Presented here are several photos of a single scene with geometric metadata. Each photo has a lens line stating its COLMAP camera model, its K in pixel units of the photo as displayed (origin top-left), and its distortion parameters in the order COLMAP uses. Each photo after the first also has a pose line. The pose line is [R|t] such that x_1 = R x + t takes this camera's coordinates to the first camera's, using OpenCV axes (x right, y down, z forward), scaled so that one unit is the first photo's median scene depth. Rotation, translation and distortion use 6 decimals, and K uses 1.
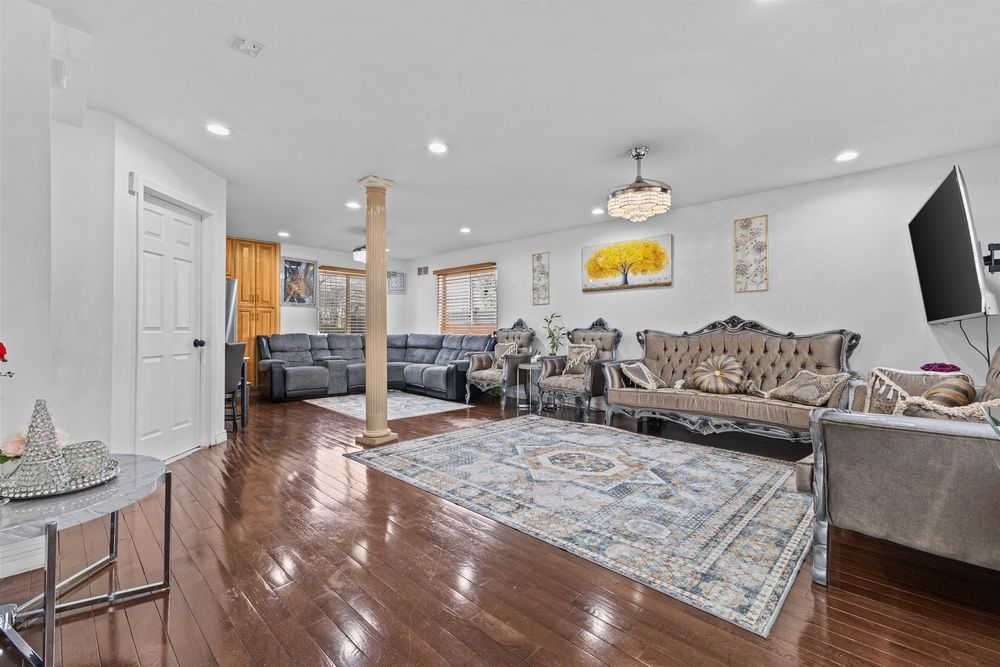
lens RADIAL K [[435.5, 0, 505.3], [0, 435.5, 325.4], [0, 0, 1]] dist [0.009555, -0.001368]
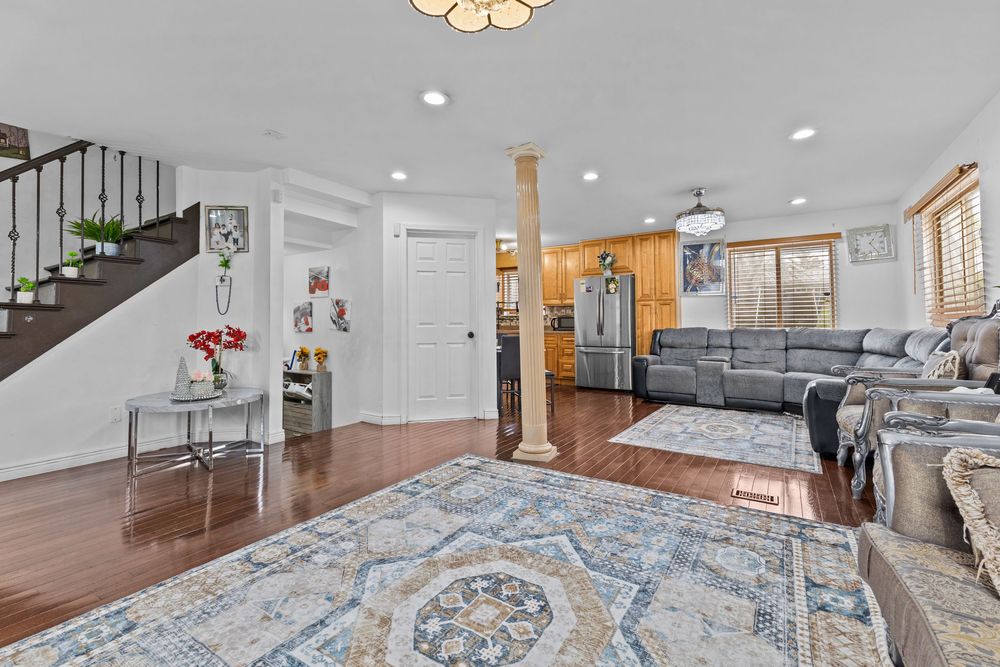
lens RADIAL K [[435.5, 0, 495.7], [0, 435.5, 321.2], [0, 0, 1]] dist [0.009555, -0.001368]
pose [[0.186530, -0.014865, -0.982337, 0.572632], [0.019853, 0.999738, -0.011359, 0.014800], [0.982249, -0.017384, 0.186776, 0.858915]]
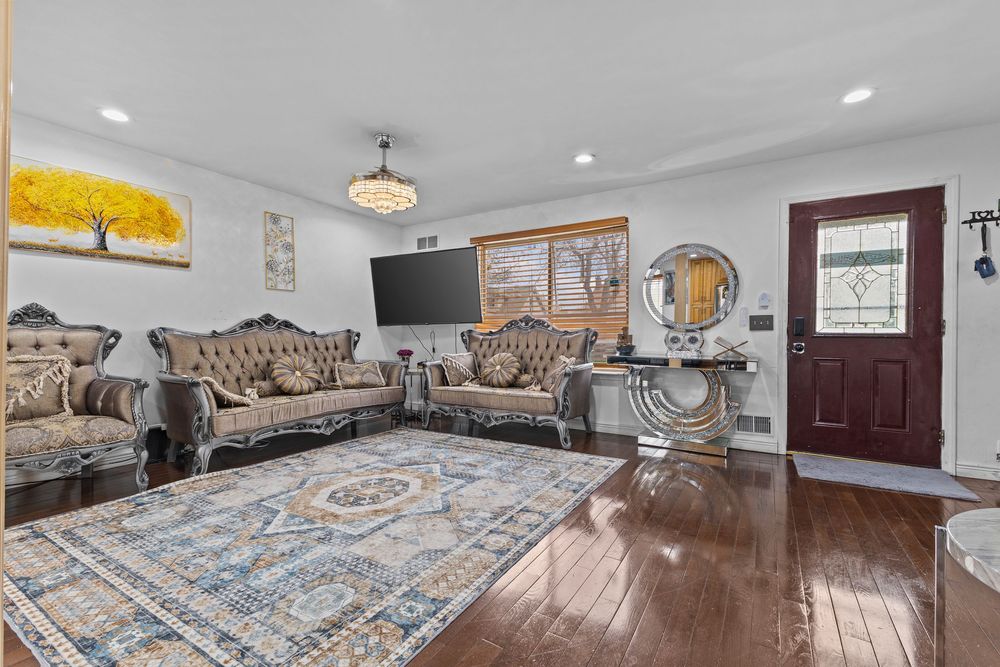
lens RADIAL K [[435.5, 0, 499.1], [0, 435.5, 341.8], [0, 0, 1]] dist [0.009555, -0.001368]
pose [[-0.212412, -0.024178, 0.976881, -0.611941], [-0.015848, 0.999648, 0.021295, 0.012835], [-0.977052, -0.010958, -0.212720, 0.866938]]
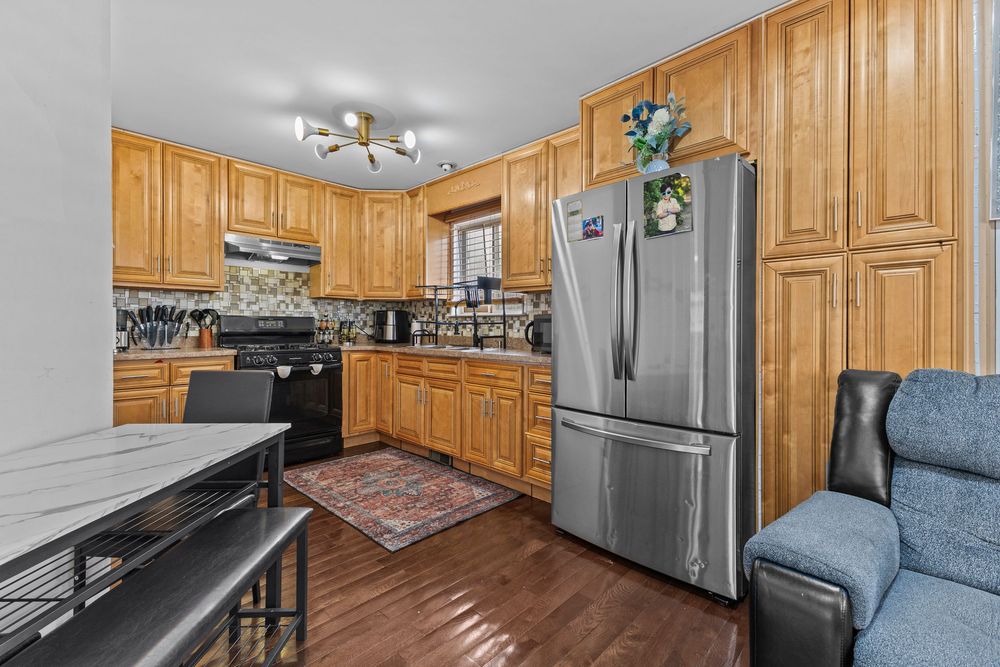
lens RADIAL K [[435.5, 0, 494.7], [0, 435.5, 336.6], [0, 0, 1]] dist [0.009555, -0.001368]
pose [[0.004882, 0.018335, -0.999820, -0.603498], [0.011307, 0.999767, 0.018389, -0.003494], [0.999924, -0.011395, 0.004674, 1.468546]]
